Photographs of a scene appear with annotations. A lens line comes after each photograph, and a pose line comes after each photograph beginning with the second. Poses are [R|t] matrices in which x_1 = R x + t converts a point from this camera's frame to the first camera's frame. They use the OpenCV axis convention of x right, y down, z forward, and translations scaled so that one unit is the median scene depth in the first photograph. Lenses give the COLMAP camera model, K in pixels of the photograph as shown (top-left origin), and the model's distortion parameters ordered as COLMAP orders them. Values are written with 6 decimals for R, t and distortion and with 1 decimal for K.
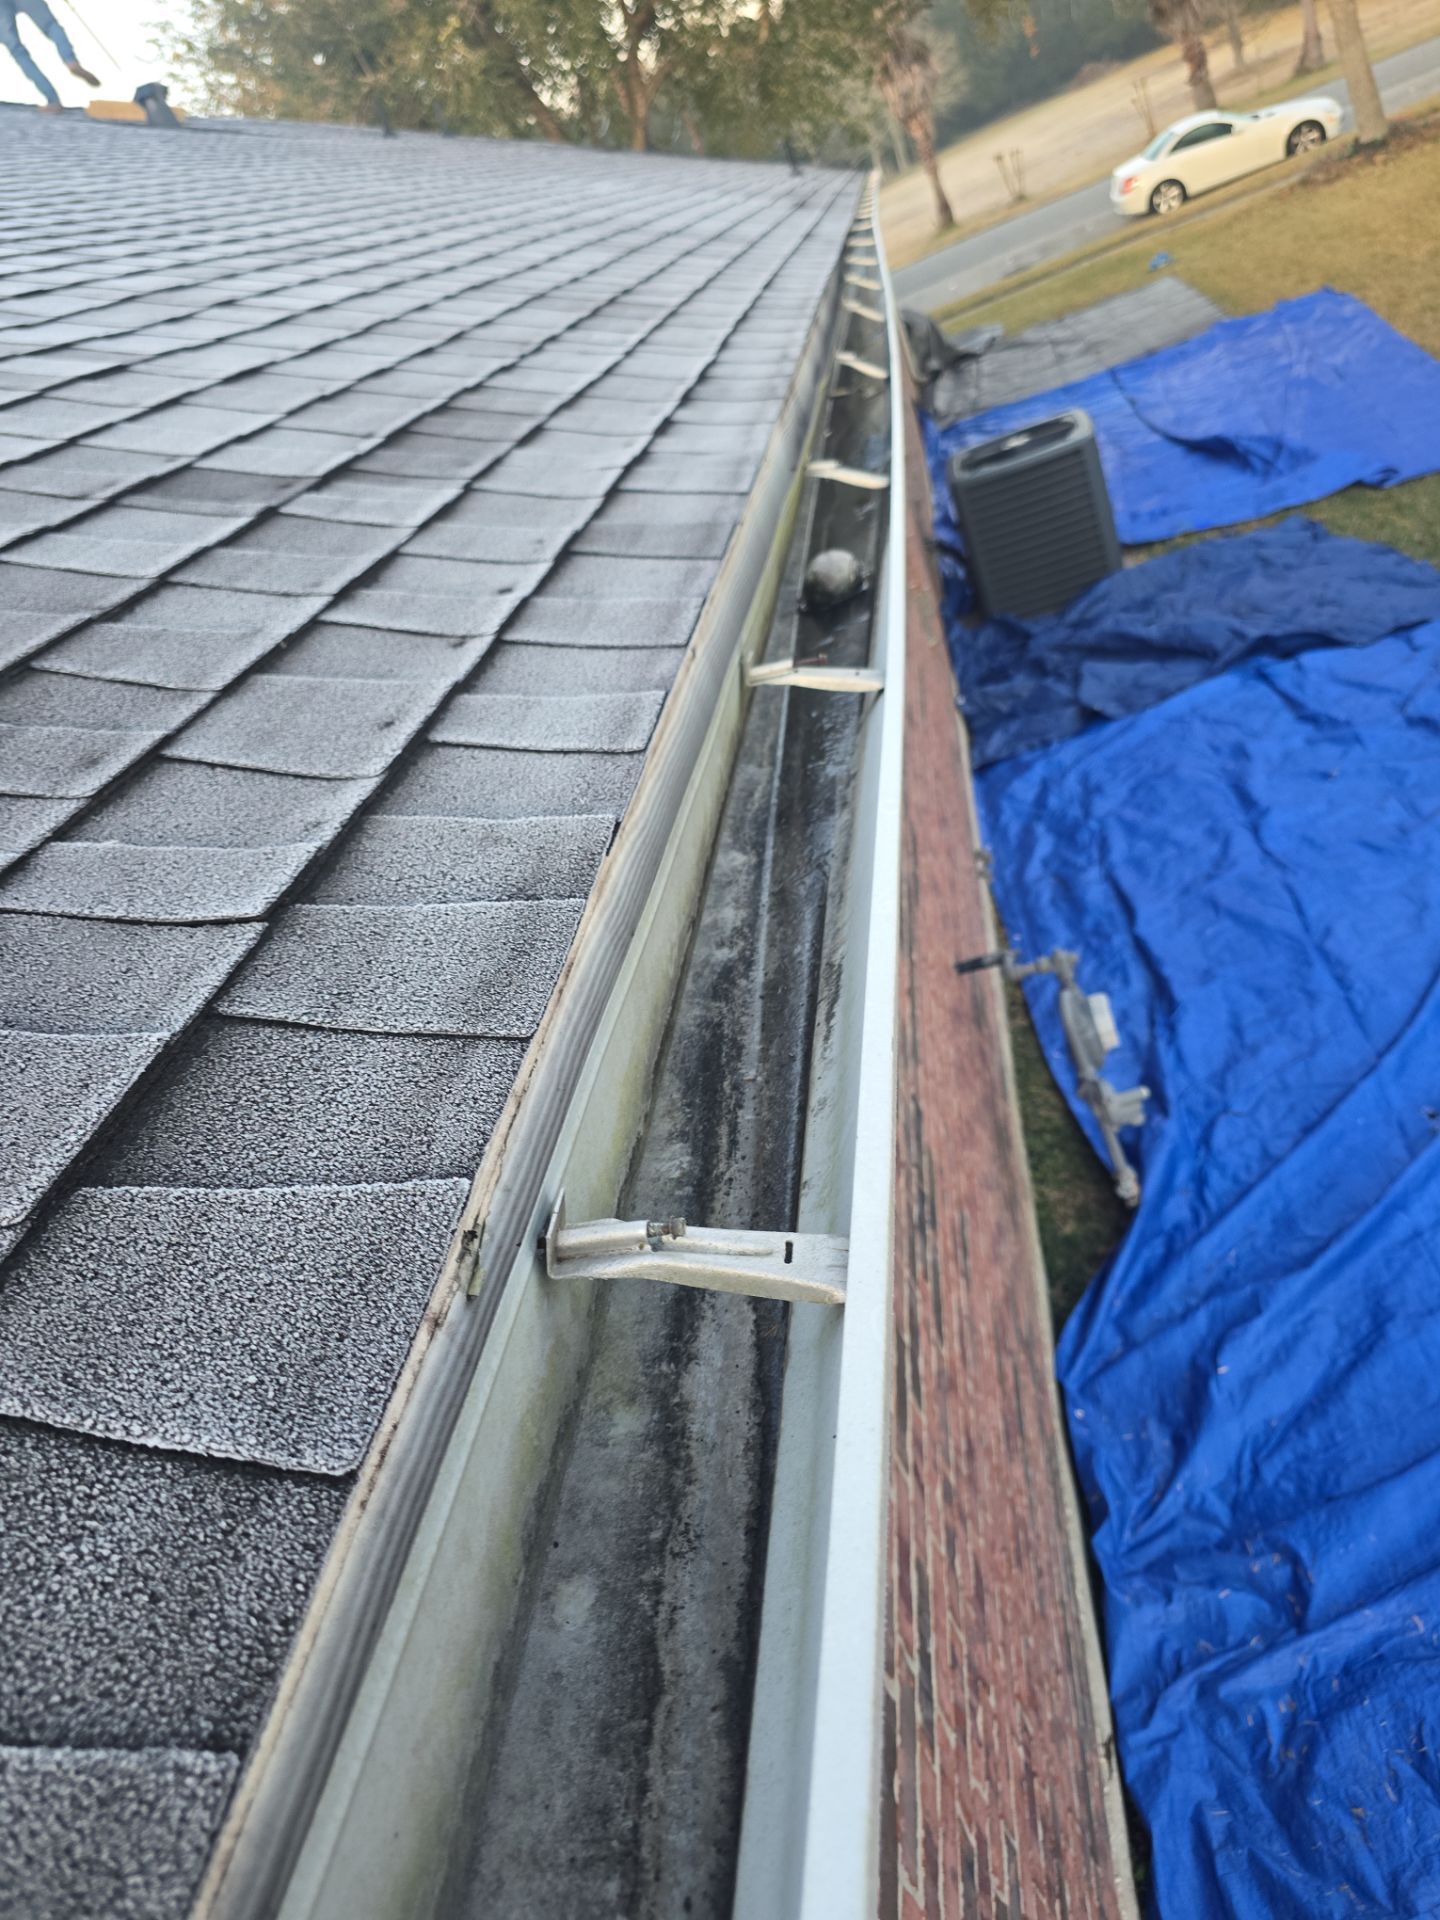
lens RADIAL K [[1320.3, 0, 710.9], [0, 1320.3, 970.5], [0, 0, 1]] dist [0.024890, -0.039471]
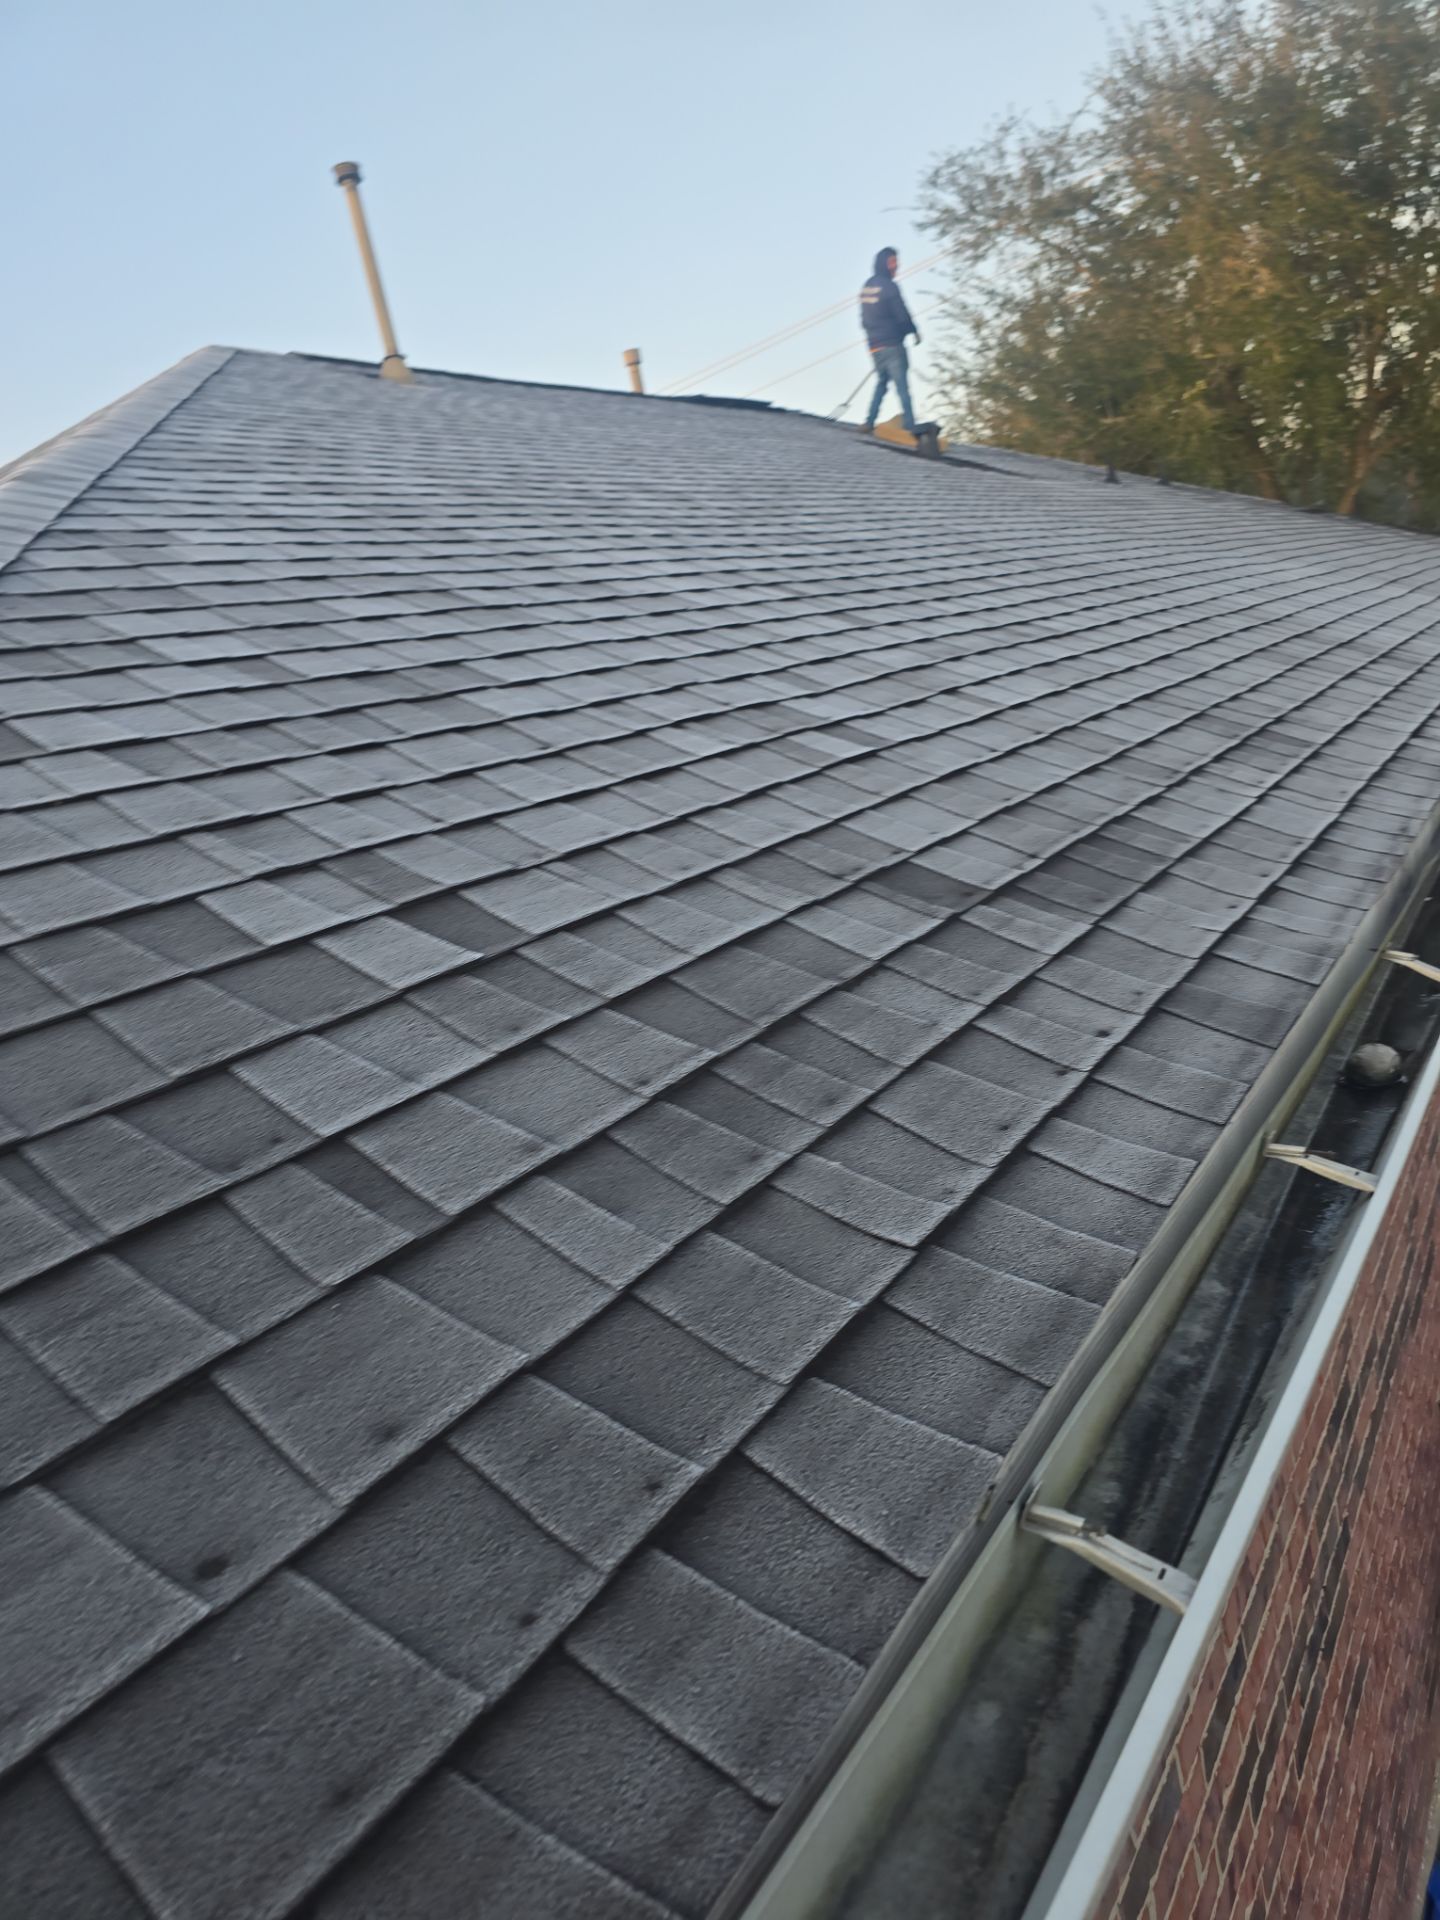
lens RADIAL K [[1273.6, 0, 728.6], [0, 1273.6, 966.0], [0, 0, 1]] dist [0.044277, -0.044554]
pose [[0.883092, 0.275136, -0.380063, -0.011928], [-0.341184, 0.932609, -0.117619, -0.061594], [0.322089, 0.233540, 0.917452, -0.406529]]
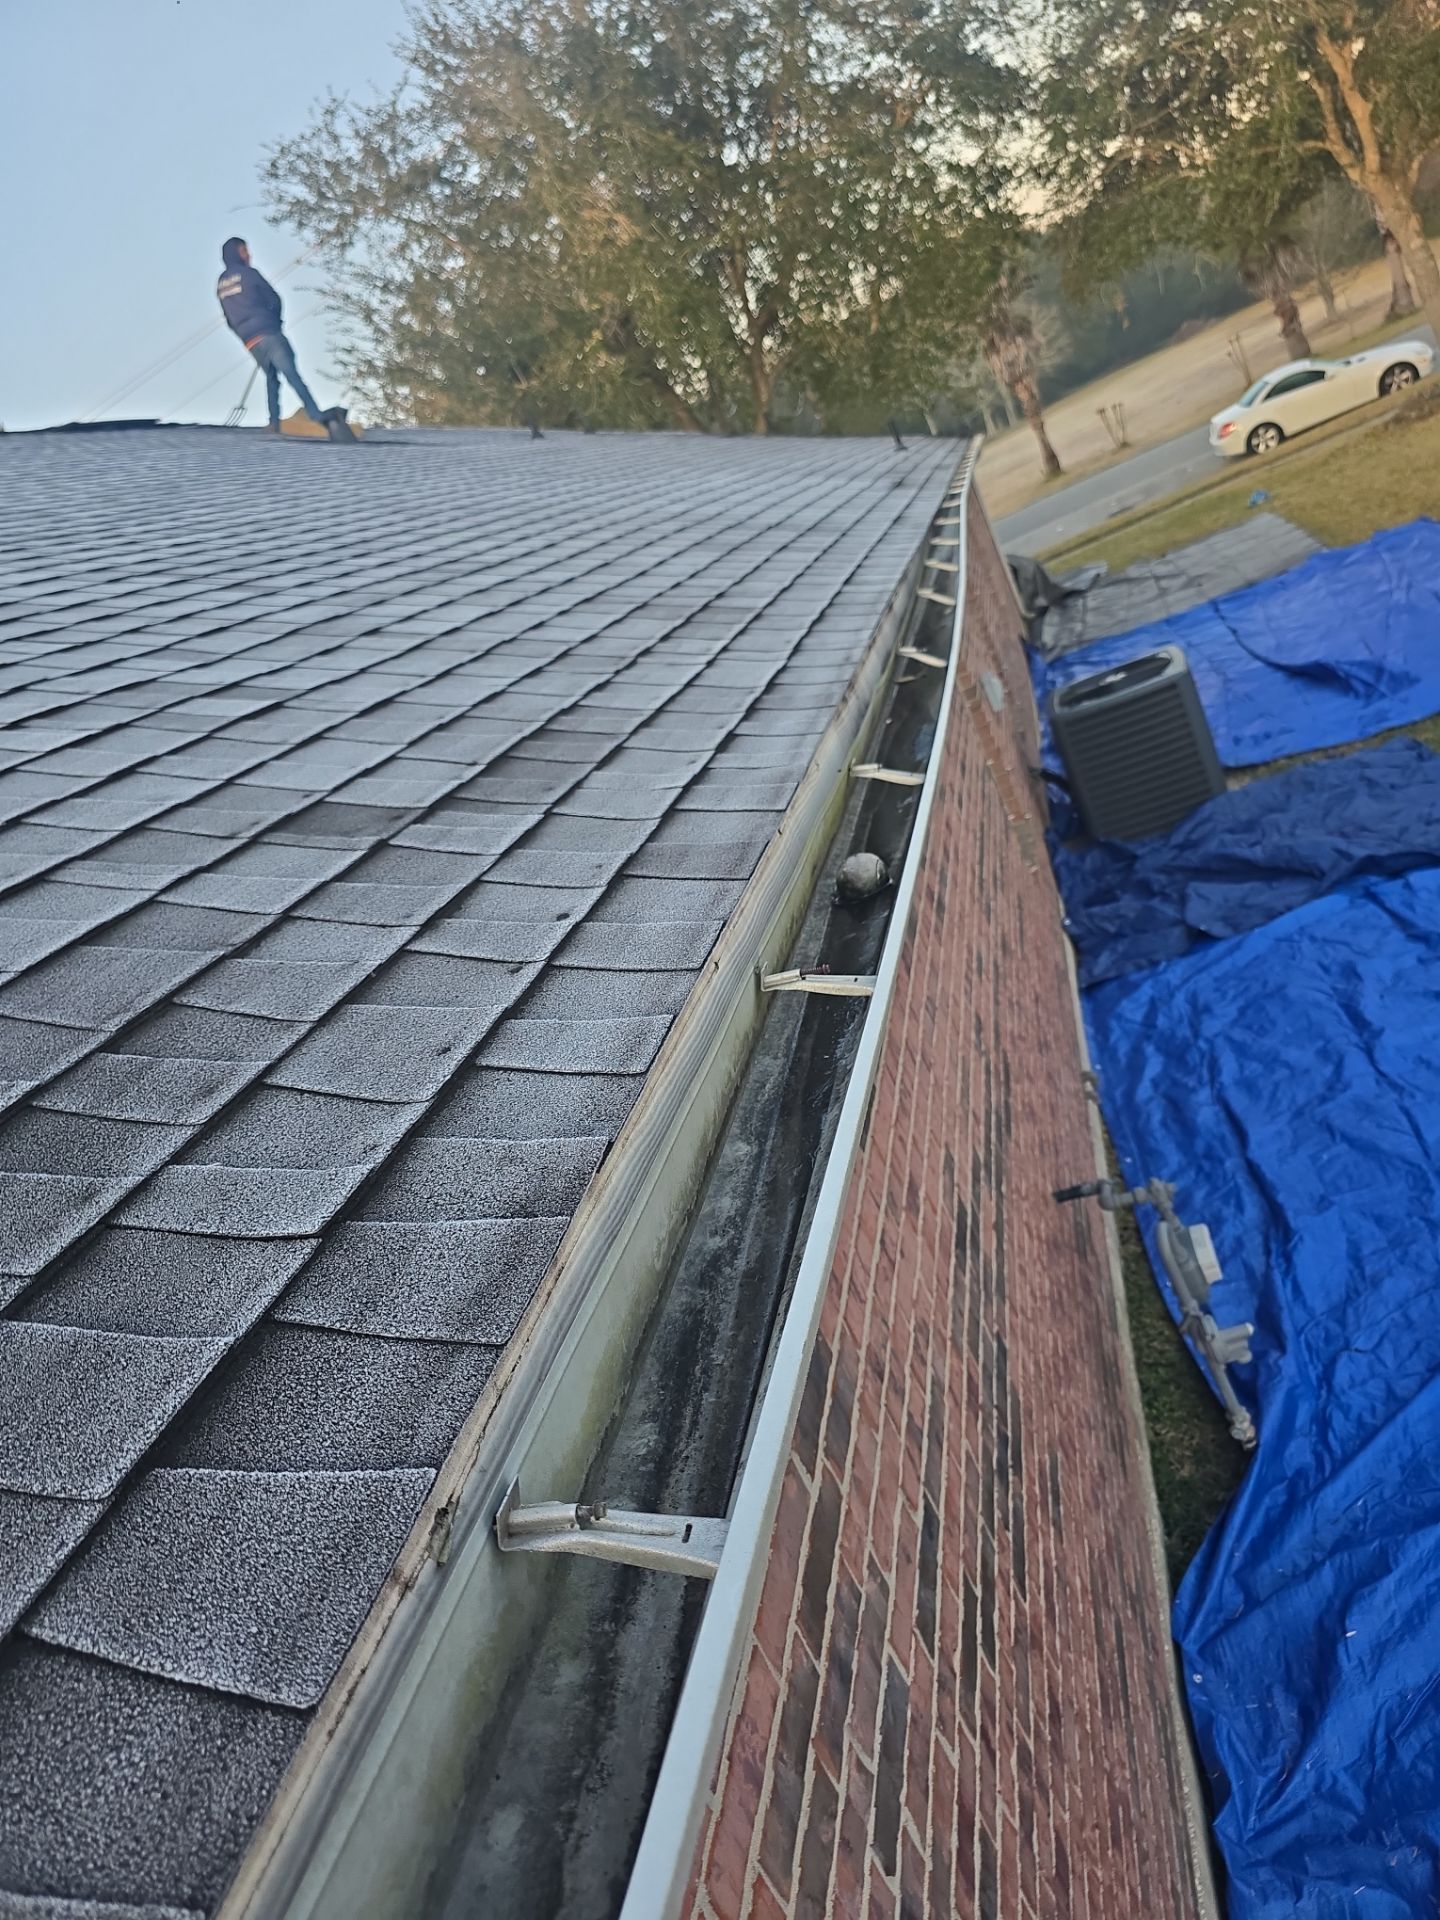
lens RADIAL K [[1296.8, 0, 703.5], [0, 1296.8, 963.5], [0, 0, 1]] dist [0.038157, -0.044903]
pose [[0.994854, -0.014660, -0.100251, 0.093903], [-0.002137, 0.986220, -0.165427, -0.053070], [0.101295, 0.164790, 0.981114, -0.140011]]
